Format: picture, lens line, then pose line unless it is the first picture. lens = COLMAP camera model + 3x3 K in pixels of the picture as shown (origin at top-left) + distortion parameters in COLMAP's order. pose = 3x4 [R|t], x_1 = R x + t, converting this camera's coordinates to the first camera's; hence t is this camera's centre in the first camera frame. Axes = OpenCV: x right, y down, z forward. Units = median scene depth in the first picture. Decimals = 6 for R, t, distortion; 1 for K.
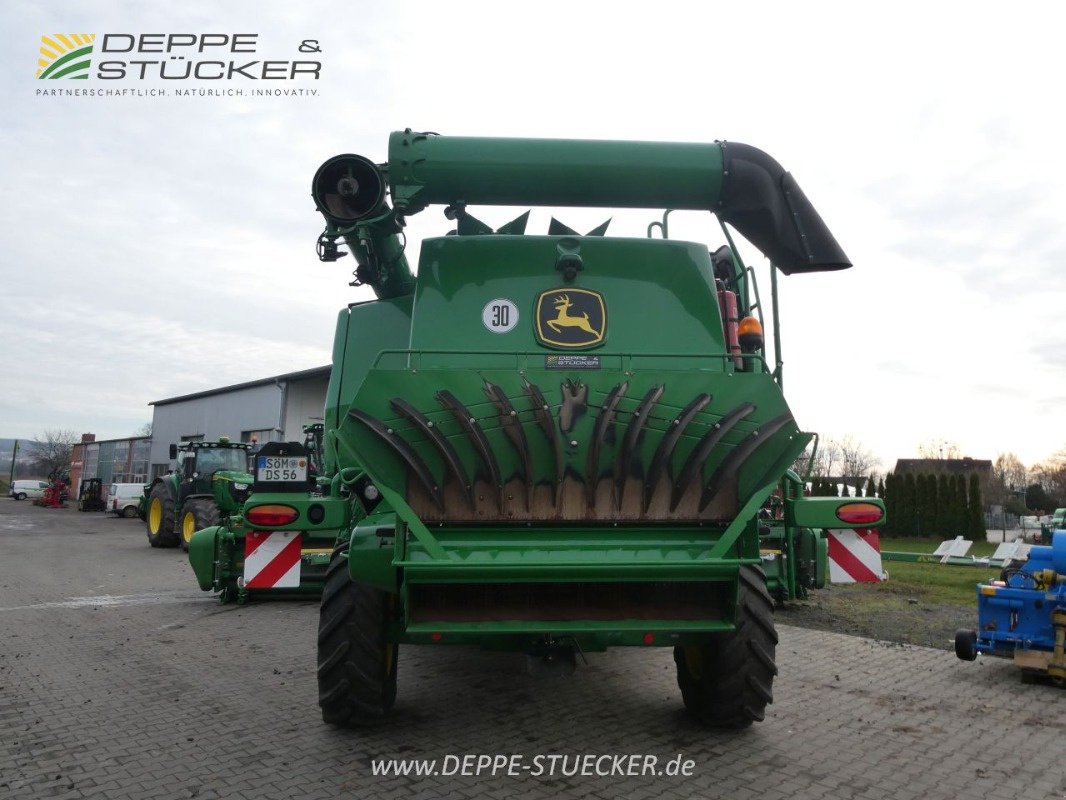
lens RADIAL K [[770.4, 0, 534.6], [0, 770.4, 405.7], [0, 0, 1]] dist [-0.000101, -0.002446]
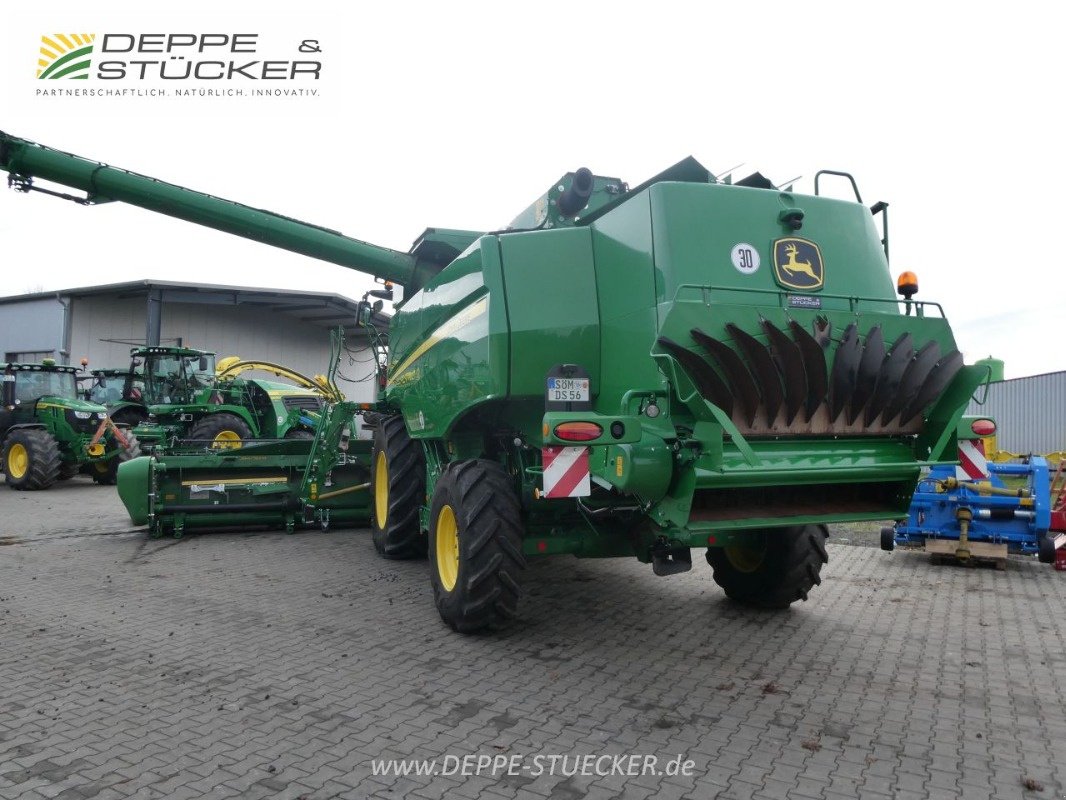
lens RADIAL K [[777.2, 0, 533.7], [0, 777.2, 403.5], [0, 0, 1]] dist [-0.004201, -0.001172]
pose [[0.956155, 0.005710, 0.292806, -0.529026], [-0.030708, 0.996253, 0.080851, 0.011344], [-0.291248, -0.086298, 0.952747, -0.022539]]
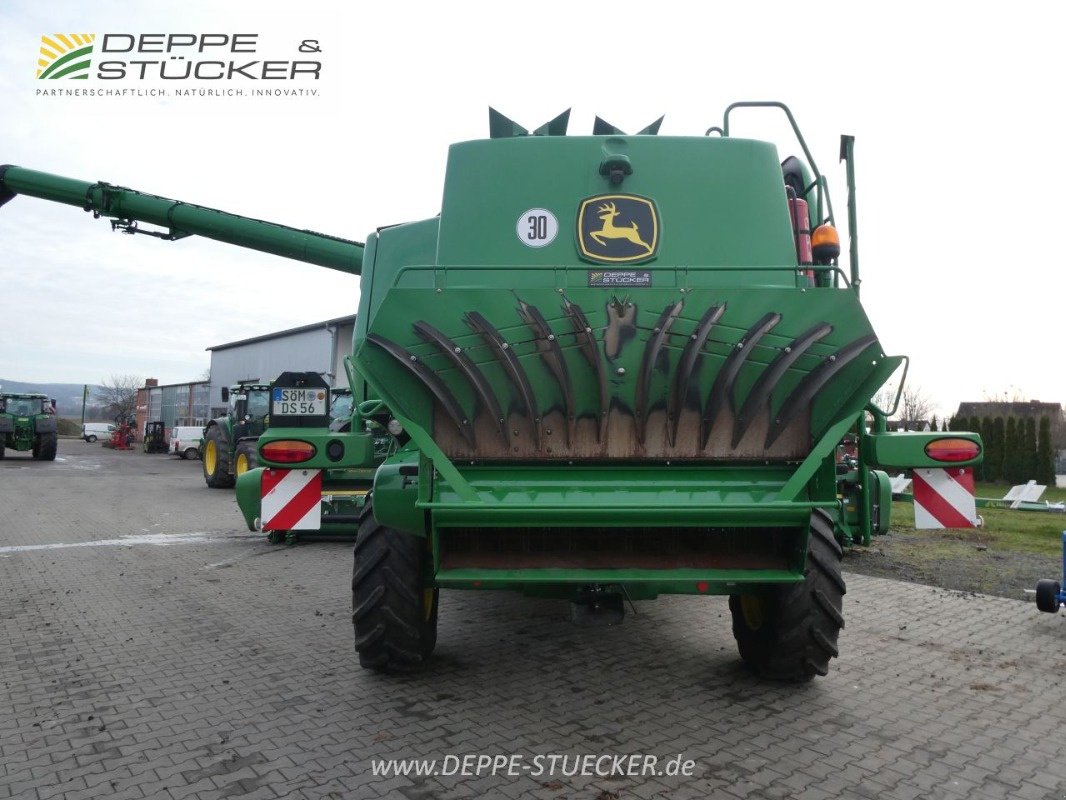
lens RADIAL K [[769.6, 0, 533.0], [0, 769.6, 400.0], [0, 0, 1]] dist [-0.010863, -0.001842]
pose [[0.997724, -0.001948, -0.067405, 0.007493], [0.006308, 0.997896, 0.064526, 0.017992], [0.067138, -0.064804, 0.995637, 0.086183]]
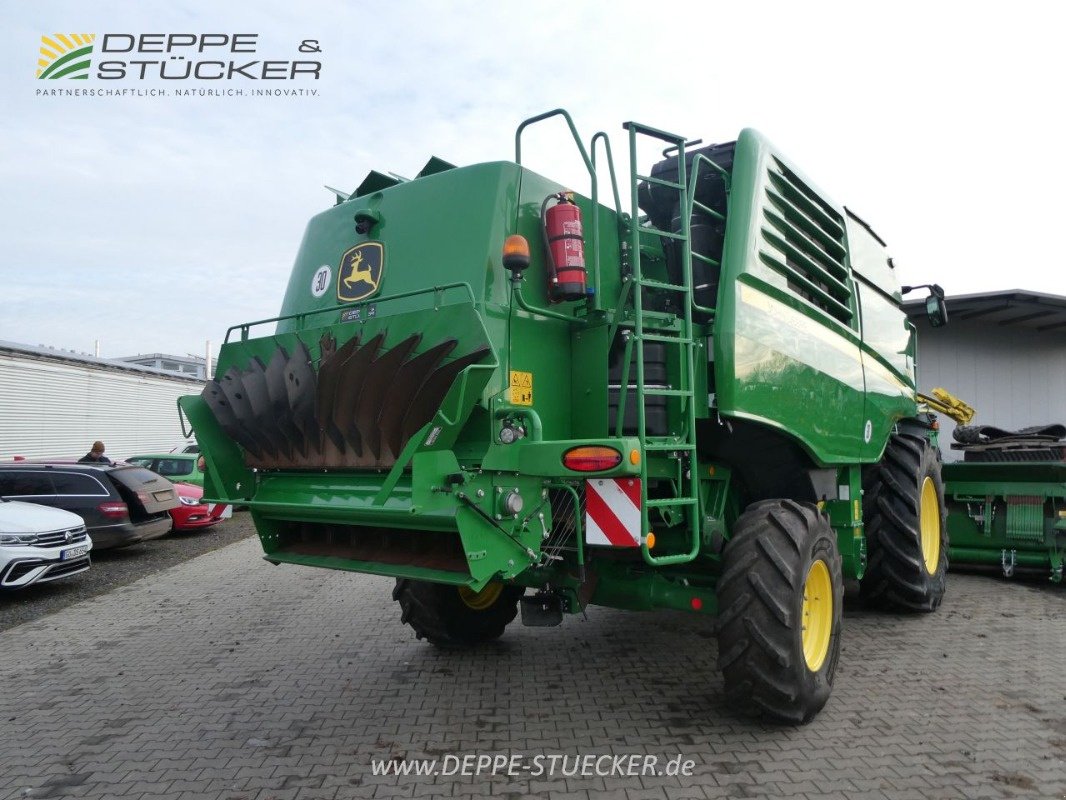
lens RADIAL K [[759.3, 0, 533.0], [0, 759.3, 400.0], [0, 0, 1]] dist [-0.009285, -0.000551]
pose [[0.759128, -0.054059, -0.648692, 0.676100], [0.088238, 0.995893, 0.020267, 0.043403], [0.644933, -0.072625, 0.760781, 0.280370]]
